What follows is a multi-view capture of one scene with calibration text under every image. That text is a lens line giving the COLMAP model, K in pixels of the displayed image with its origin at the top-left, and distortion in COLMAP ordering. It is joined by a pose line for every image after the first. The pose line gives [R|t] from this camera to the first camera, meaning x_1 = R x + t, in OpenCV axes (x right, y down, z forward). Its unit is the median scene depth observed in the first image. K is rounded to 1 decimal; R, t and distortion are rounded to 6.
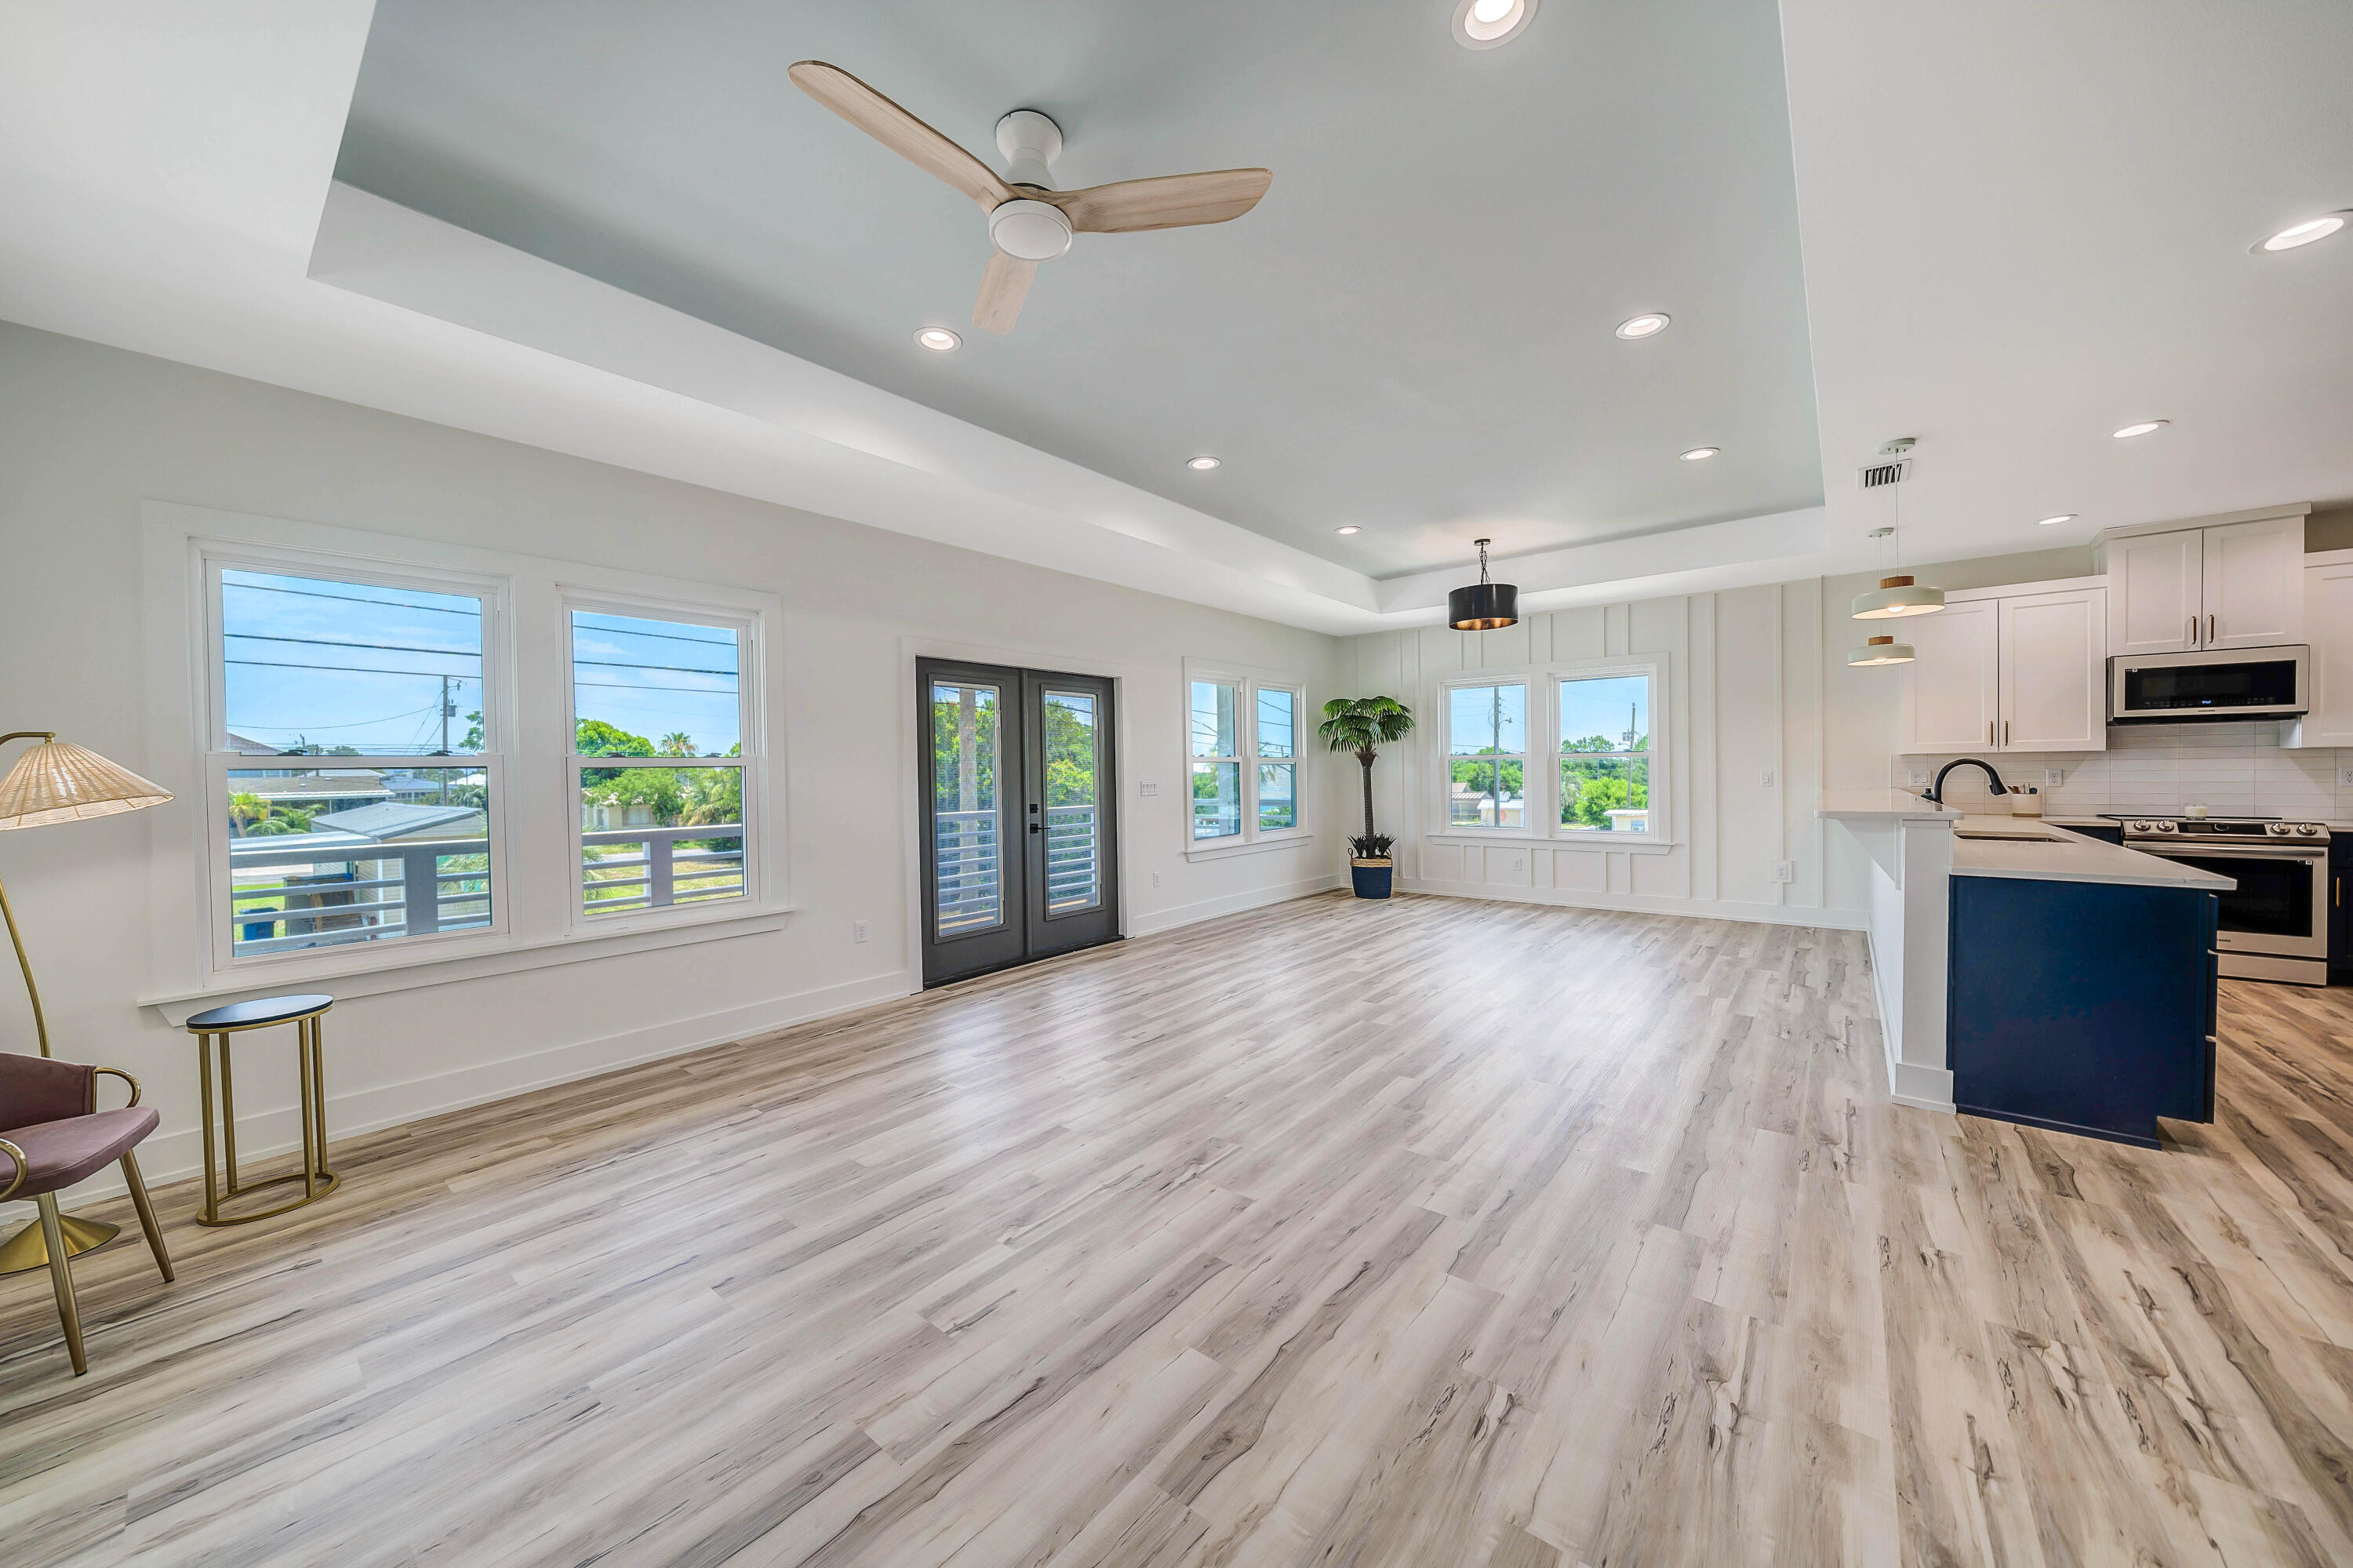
lens RADIAL K [[822.0, 0, 1159.3], [0, 822.0, 794.7], [0, 0, 1]] dist [-0.007403, 0.000715]
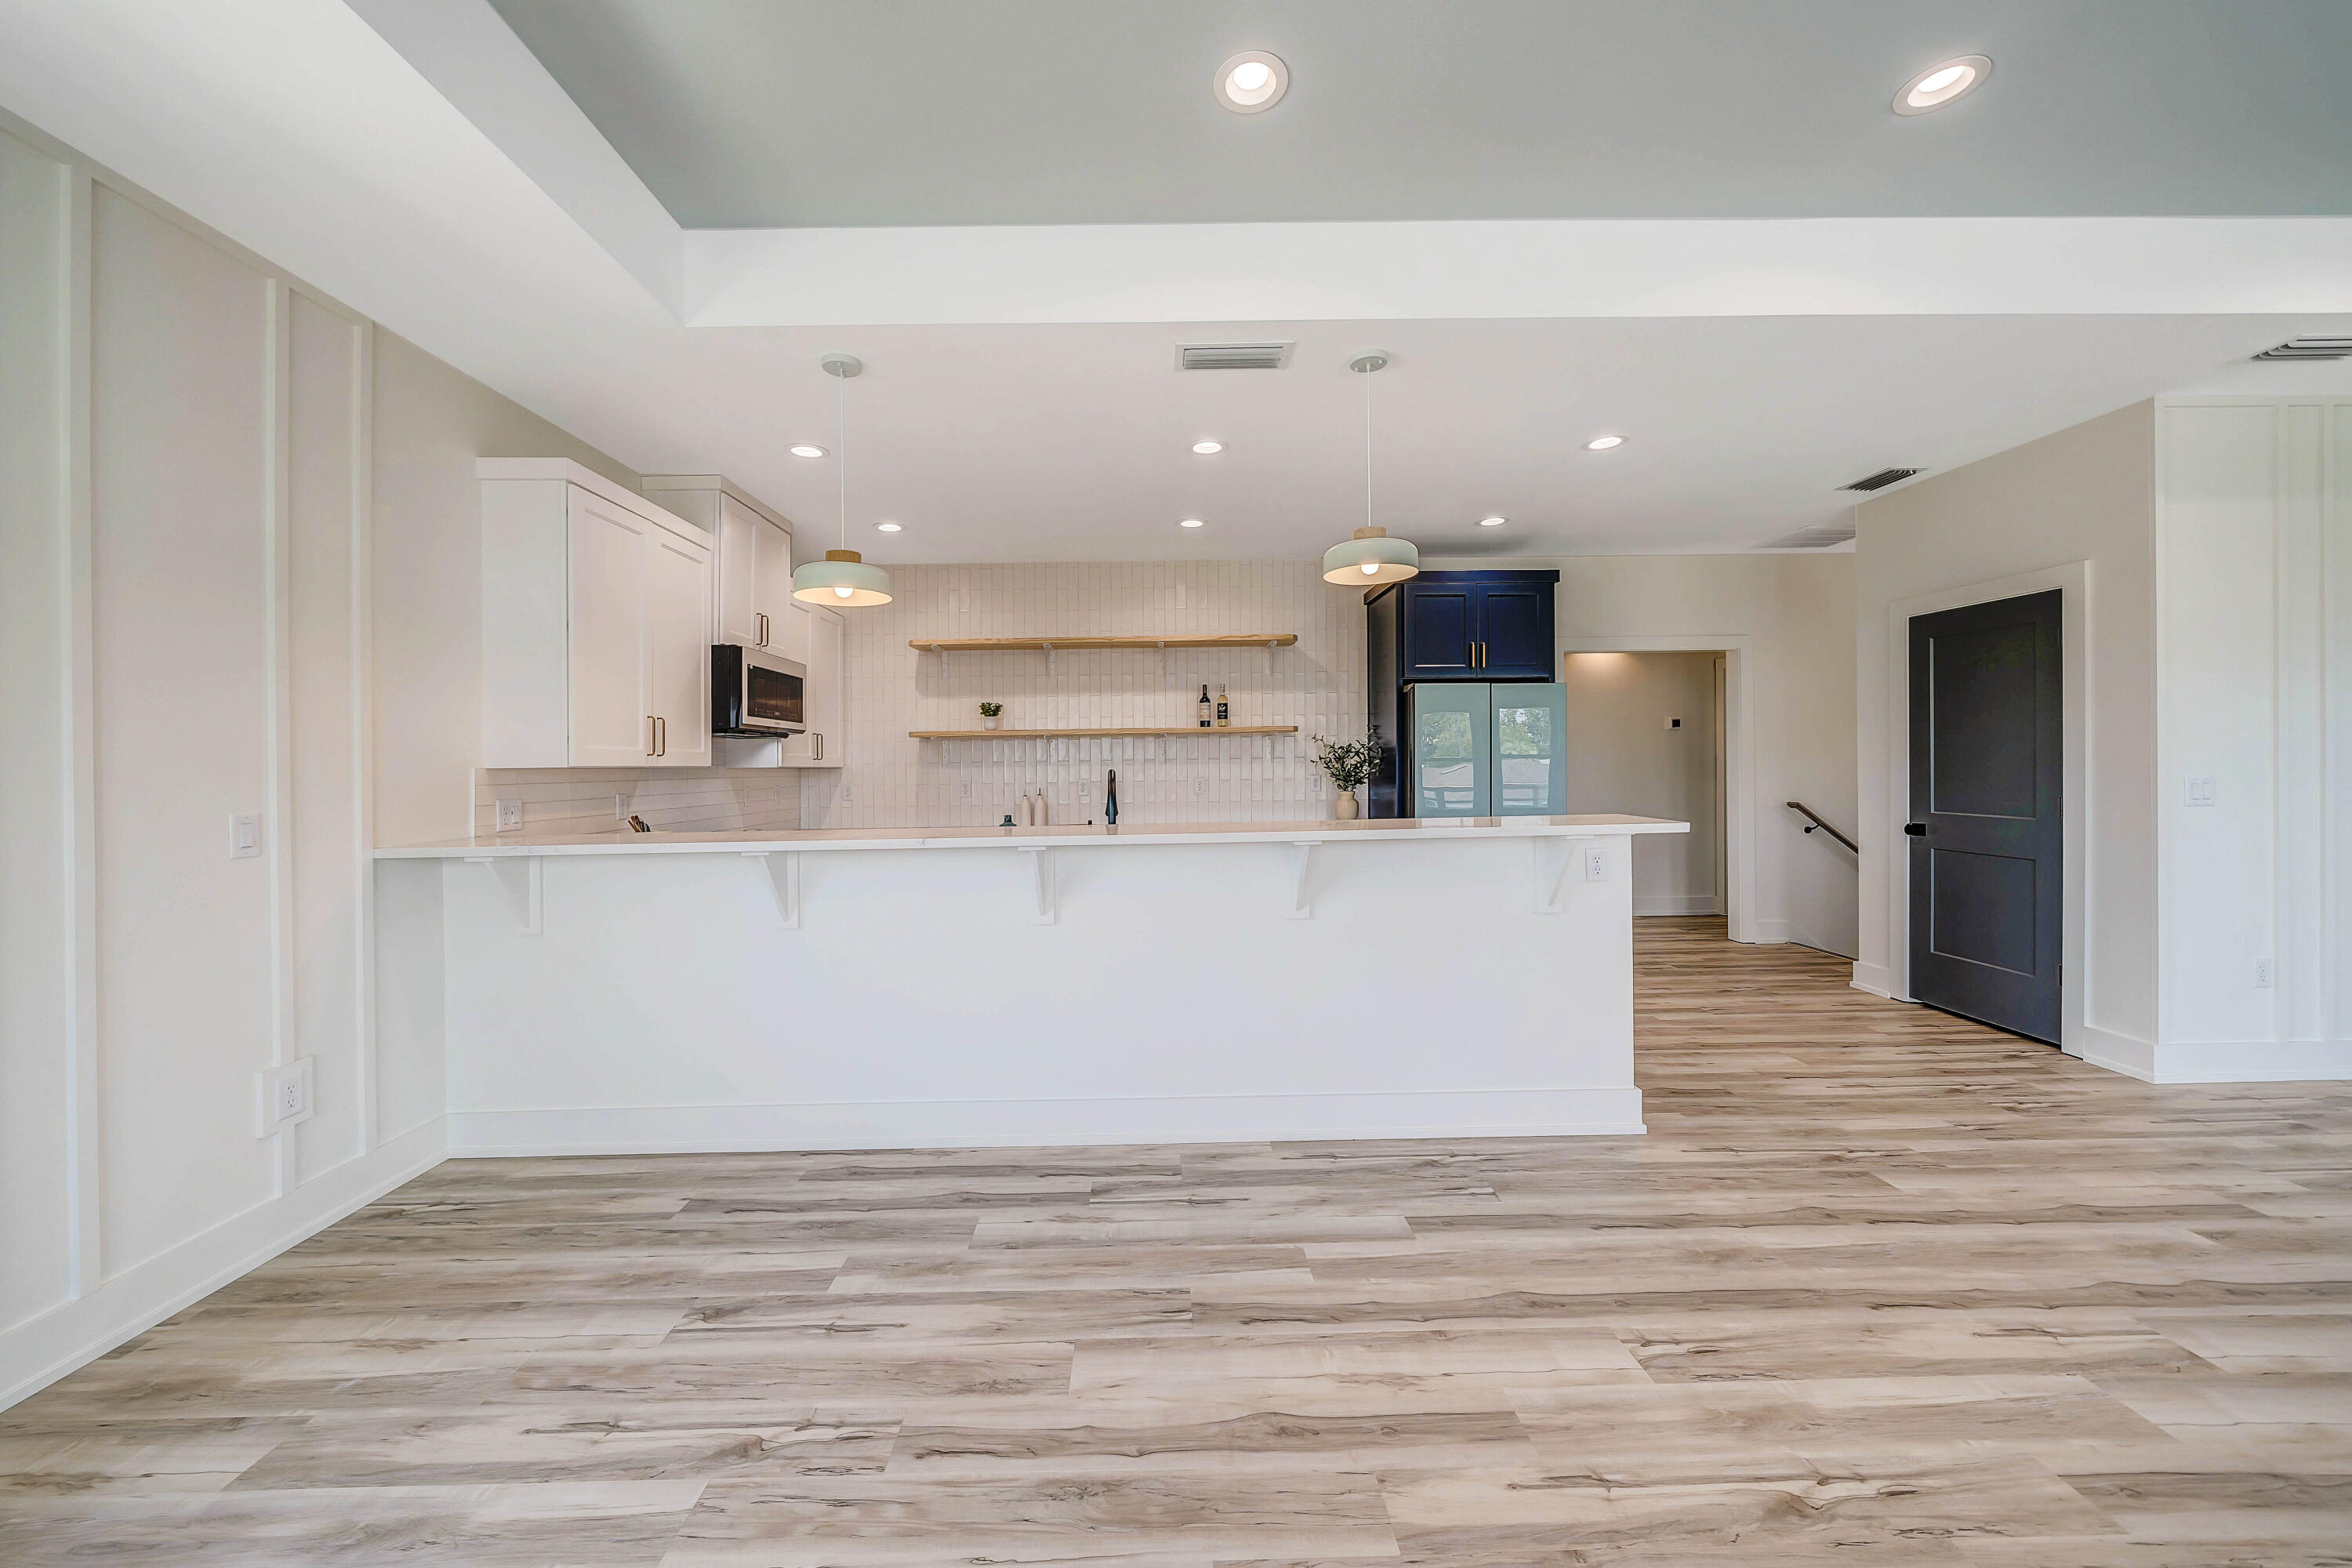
lens RADIAL K [[821.6, 0, 1162.2], [0, 821.6, 778.2], [0, 0, 1]] dist [-0.007403, 0.000715]
pose [[-0.641032, 0.011611, 0.767427, 0.360092], [0.044545, 0.998763, 0.022097, -0.048191], [-0.766221, 0.048350, -0.640756, 1.352924]]
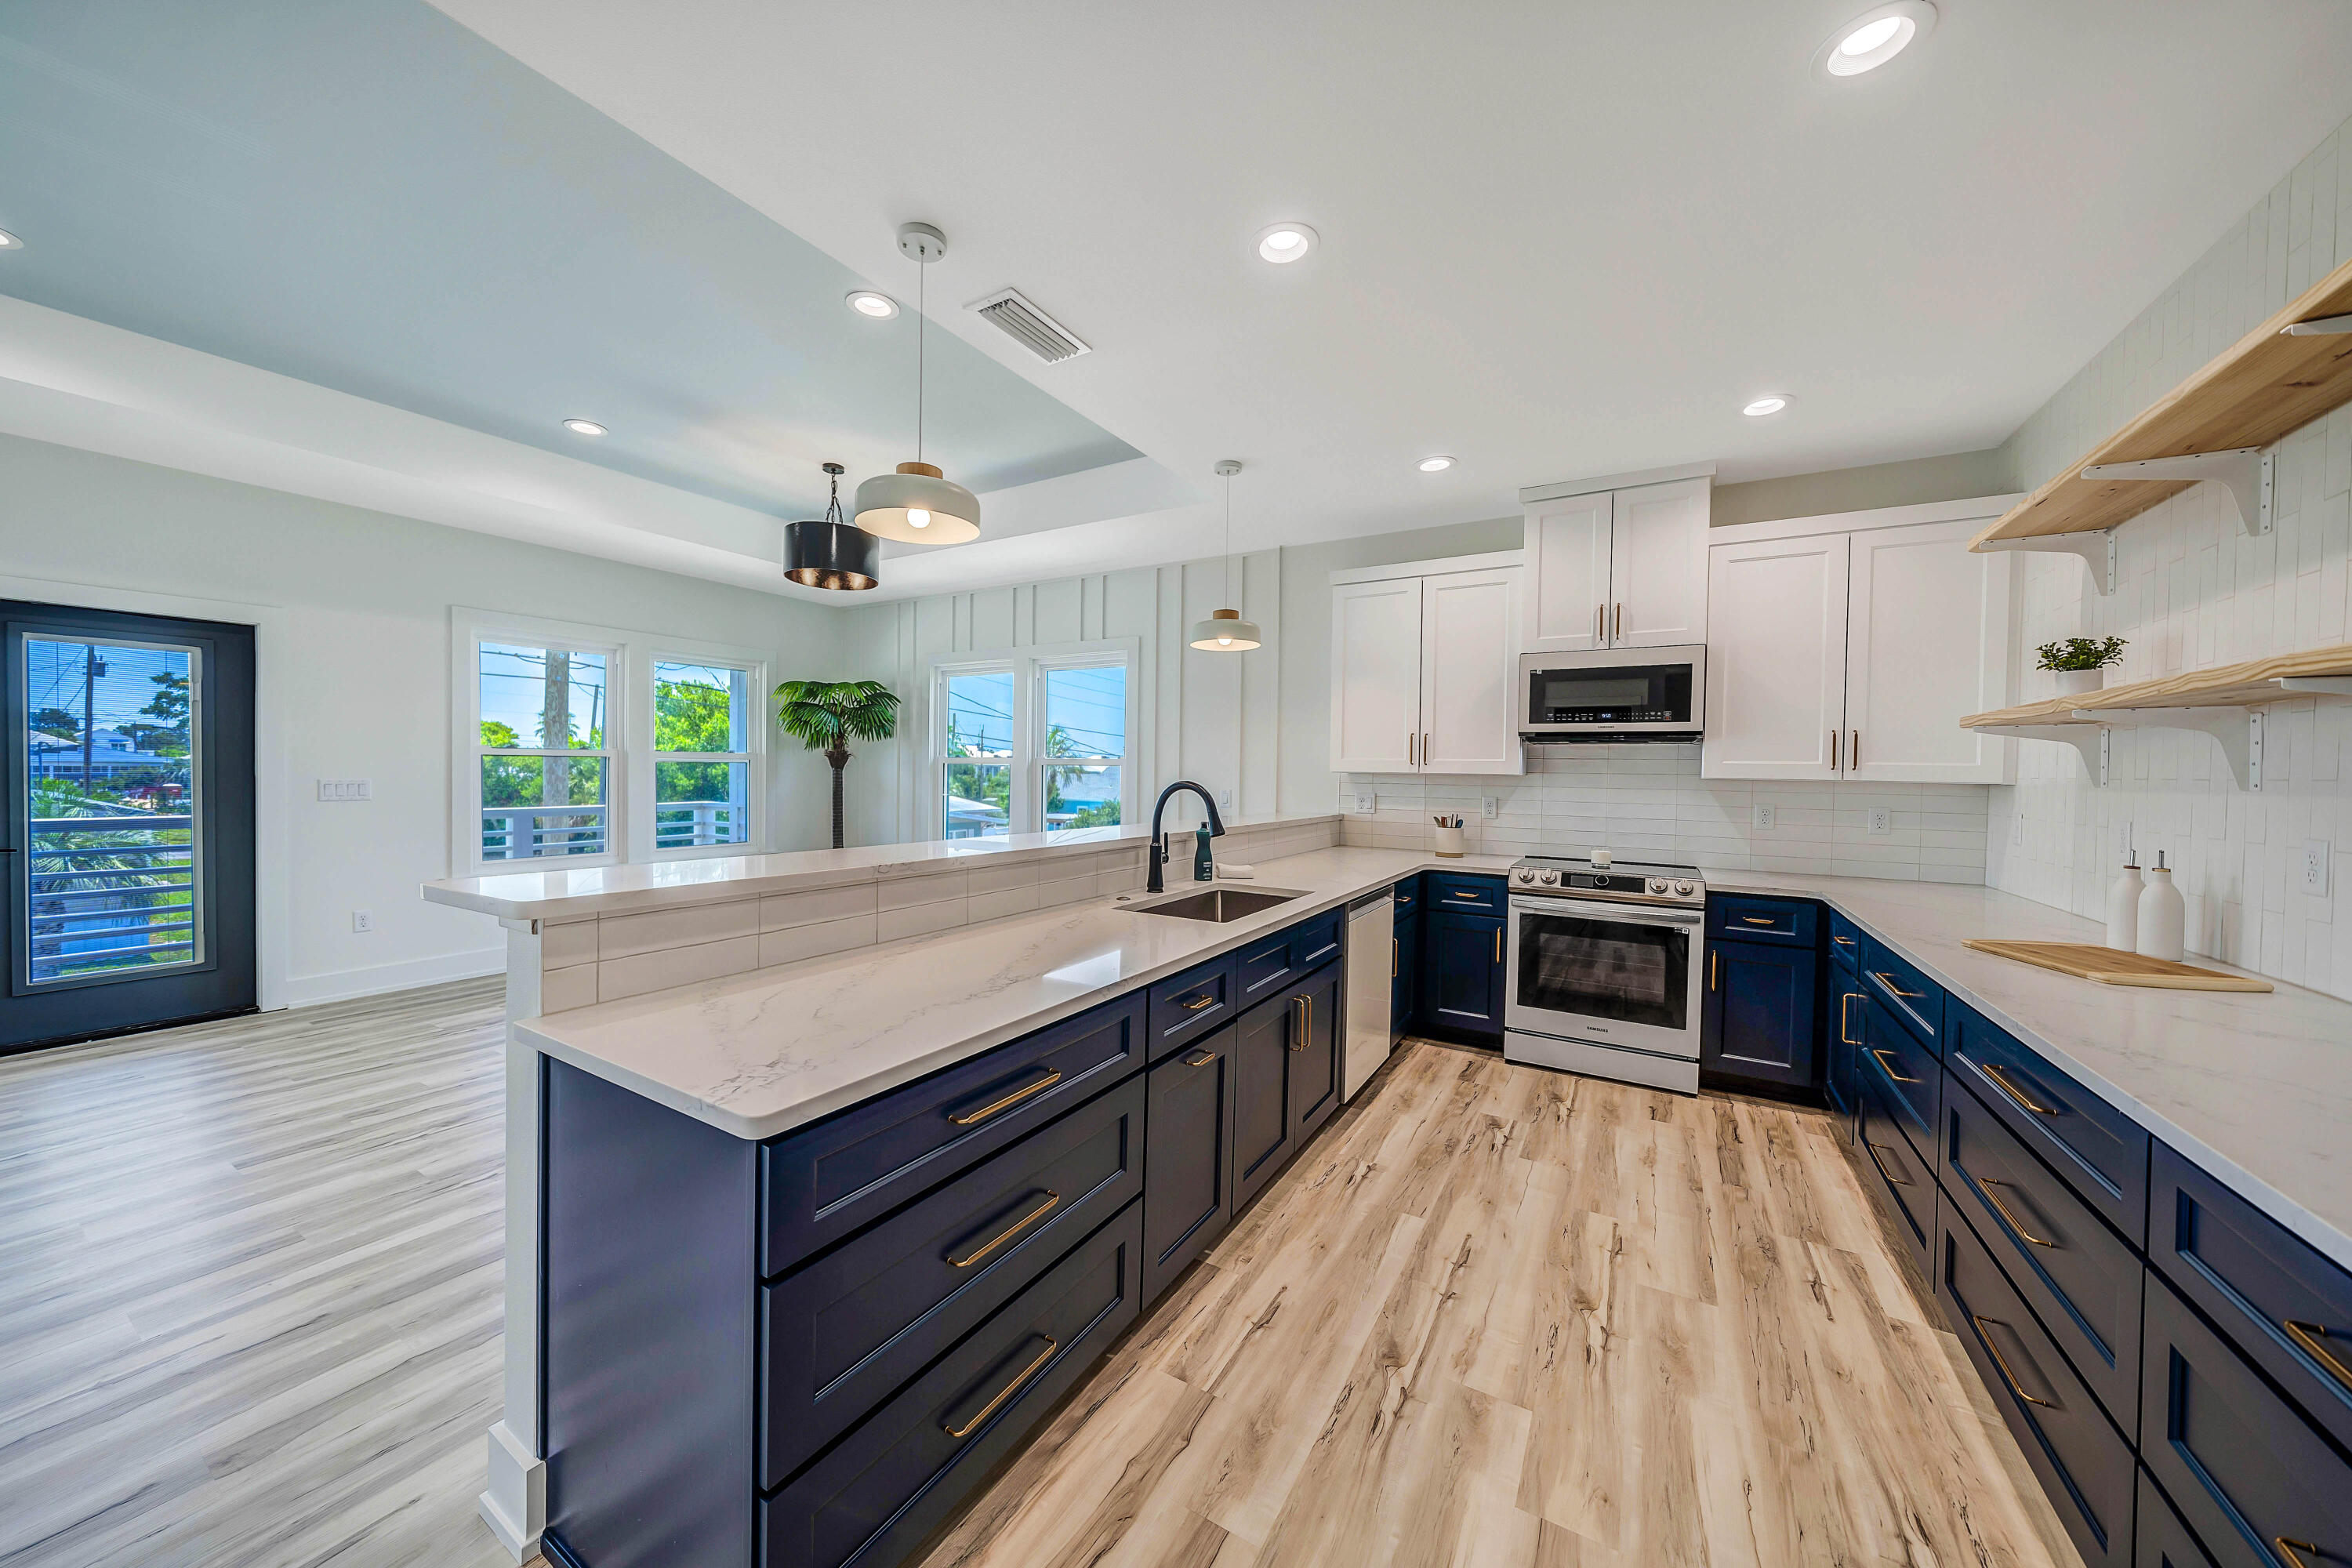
lens RADIAL K [[821.6, 0, 1152.6], [0, 821.6, 793.4], [0, 0, 1]] dist [-0.007403, 0.000715]
pose [[0.988665, 0.025788, 0.147910, 0.811917], [-0.025803, 0.999665, -0.001818, -0.030417], [-0.147908, -0.002019, 0.988999, 0.324402]]
